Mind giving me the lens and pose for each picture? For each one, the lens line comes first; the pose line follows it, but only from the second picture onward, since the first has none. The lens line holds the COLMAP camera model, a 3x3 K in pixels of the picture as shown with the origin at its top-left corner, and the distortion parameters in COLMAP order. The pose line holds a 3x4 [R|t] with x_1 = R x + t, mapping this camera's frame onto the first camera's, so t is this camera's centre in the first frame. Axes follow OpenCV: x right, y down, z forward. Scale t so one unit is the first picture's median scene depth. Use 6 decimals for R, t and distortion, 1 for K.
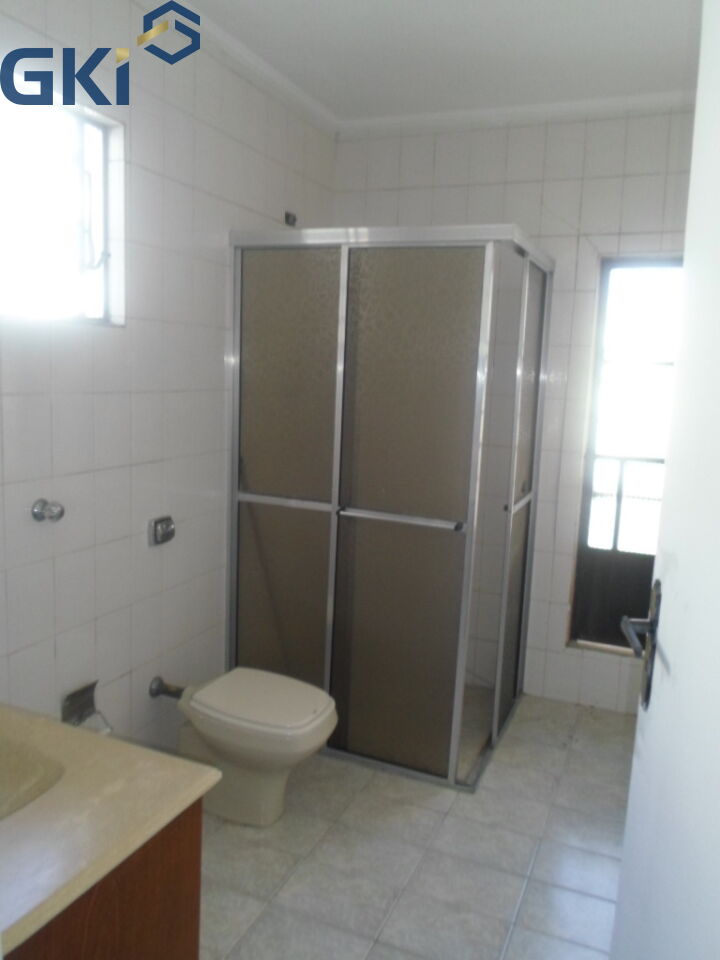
lens RADIAL K [[749.4, 0, 359.8], [0, 749.4, 482.3], [0, 0, 1]] dist [-0.025698, 0.003683]
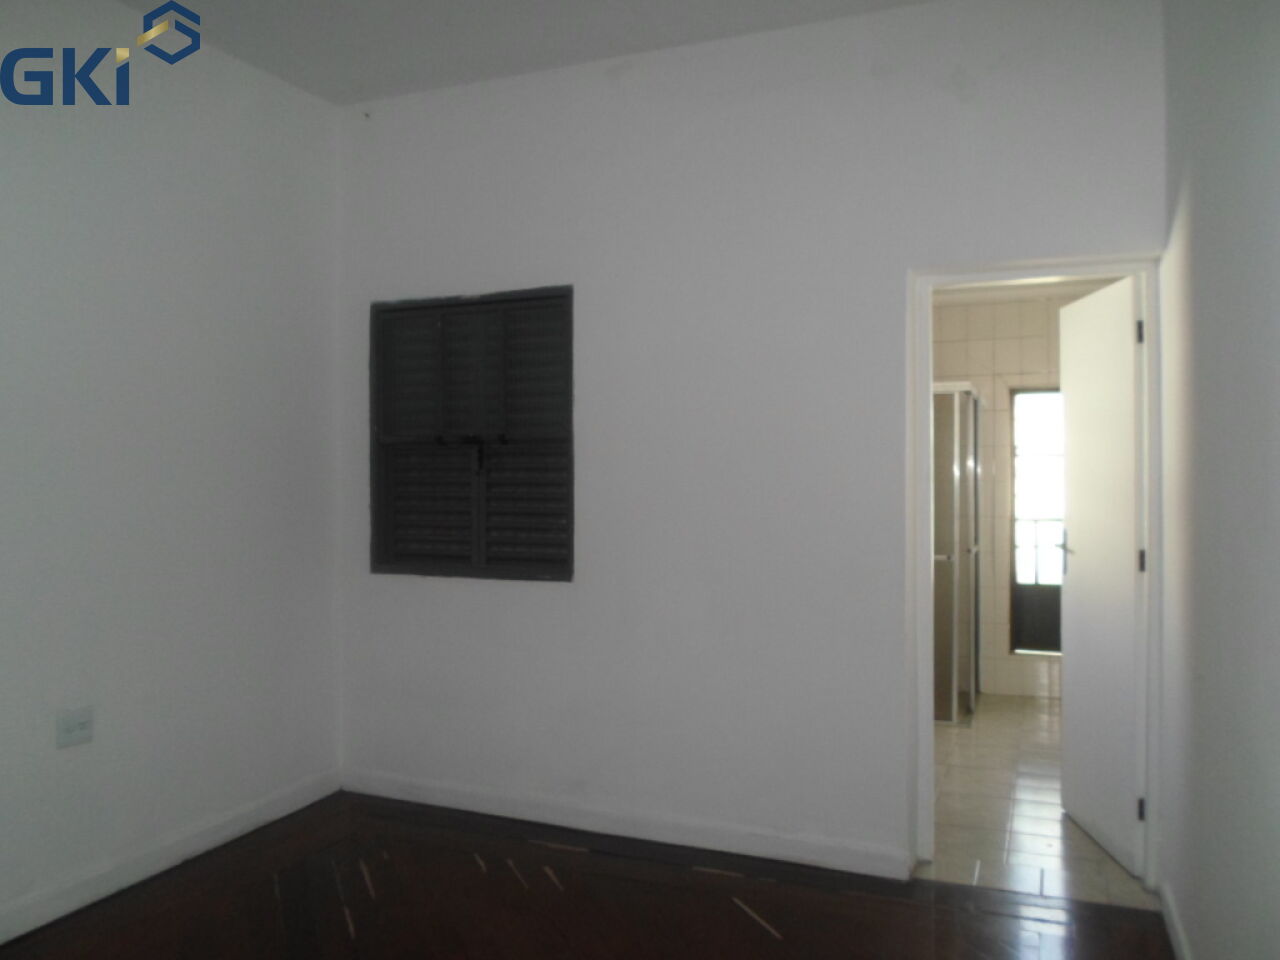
lens RADIAL K [[999.2, 0, 642.5], [0, 999.2, 479.3], [0, 0, 1]] dist [-0.025698, 0.003683]
pose [[0.998982, -0.042594, 0.014889, -0.450580], [0.044314, 0.988296, -0.145968, 0.141842], [-0.008497, 0.146480, 0.989177, -0.949680]]
